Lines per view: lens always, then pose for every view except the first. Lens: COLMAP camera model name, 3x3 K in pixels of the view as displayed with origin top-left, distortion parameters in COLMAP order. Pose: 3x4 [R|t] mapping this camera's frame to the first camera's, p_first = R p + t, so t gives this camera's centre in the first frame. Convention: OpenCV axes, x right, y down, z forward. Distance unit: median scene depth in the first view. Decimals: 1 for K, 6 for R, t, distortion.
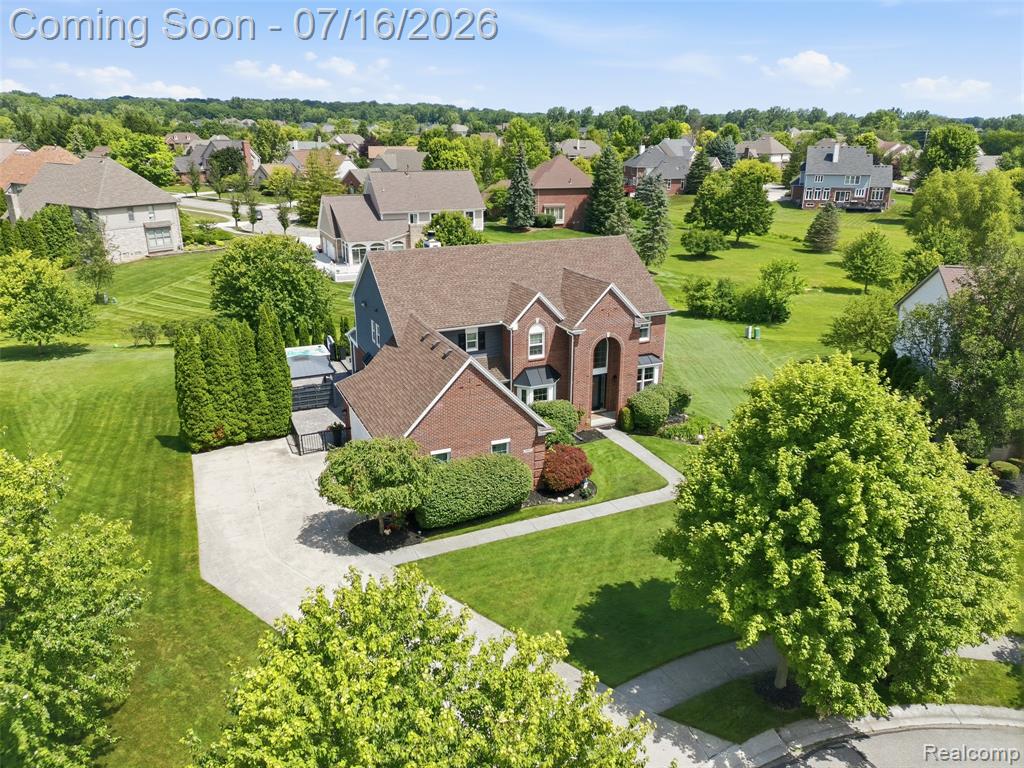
lens RADIAL K [[751.4, 0, 515.9], [0, 751.4, 381.2], [0, 0, 1]] dist [0.051311, -0.000835]
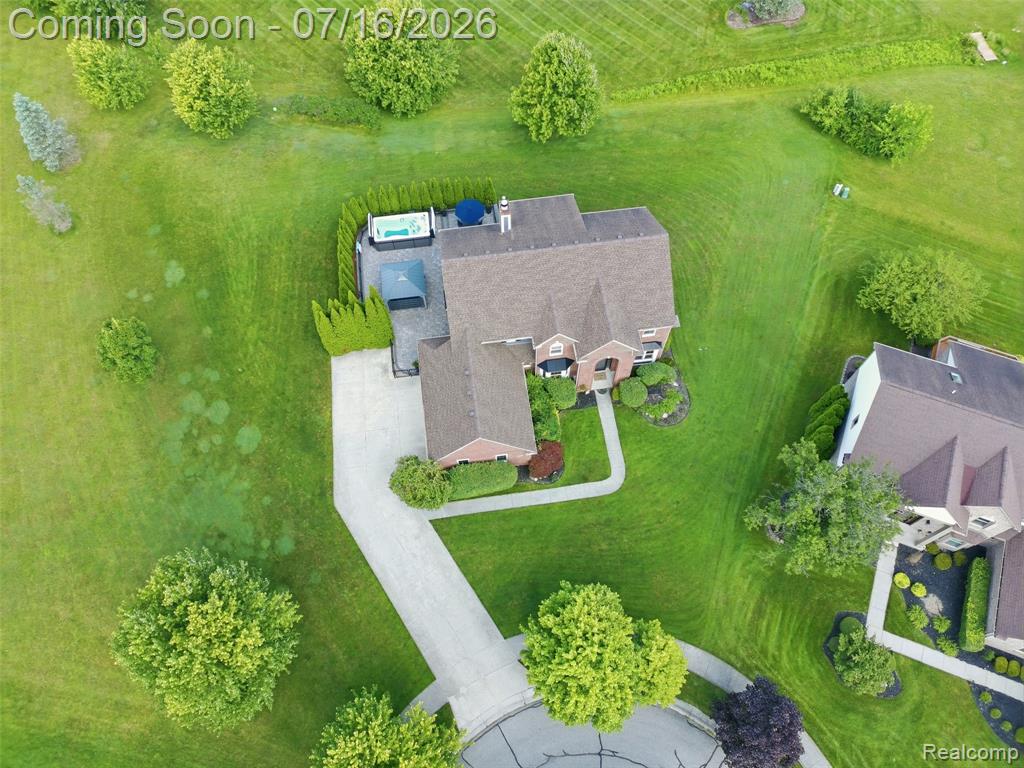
lens RADIAL K [[751.4, 0, 515.9], [0, 751.4, 381.2], [0, 0, 1]] dist [0.051311, -0.000835]
pose [[0.960454, 0.248635, -0.125337, 0.144934], [-0.084493, 0.689167, 0.719660, -1.004222], [0.265311, -0.680610, 0.682921, 0.005618]]
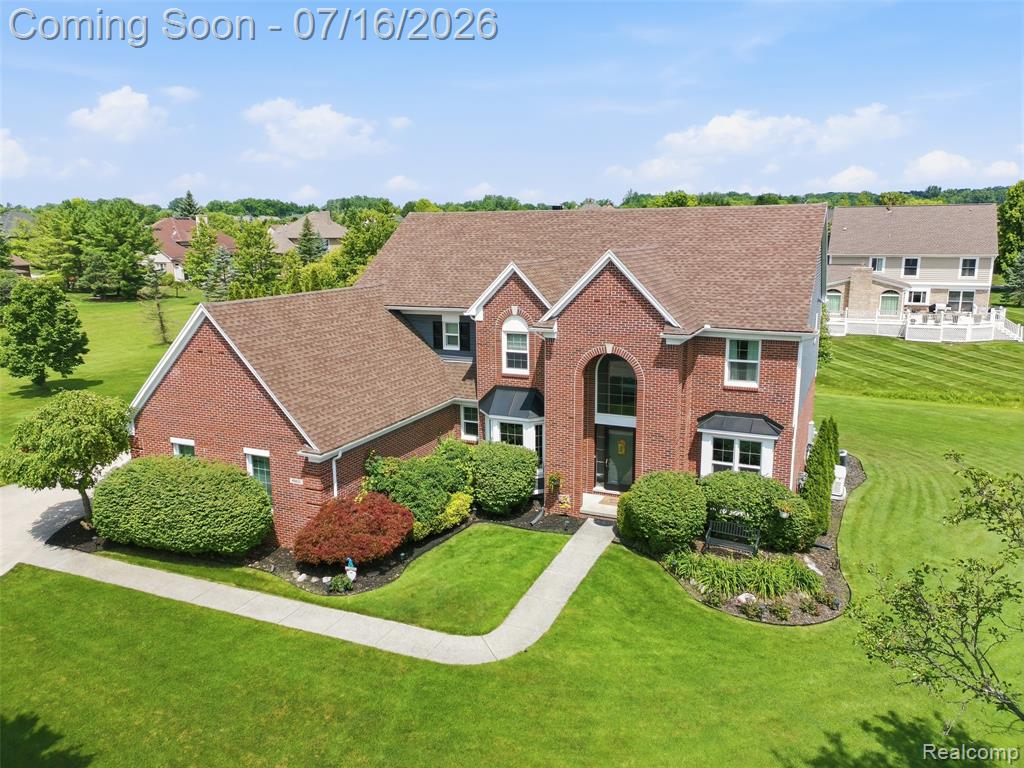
lens RADIAL K [[751.4, 0, 515.9], [0, 751.4, 381.2], [0, 0, 1]] dist [0.051311, -0.000835]
pose [[0.665976, 0.143437, -0.732053, 0.487493], [-0.228264, 0.973452, -0.016924, -0.014503], [0.710191, 0.178373, 0.681037, 0.592861]]
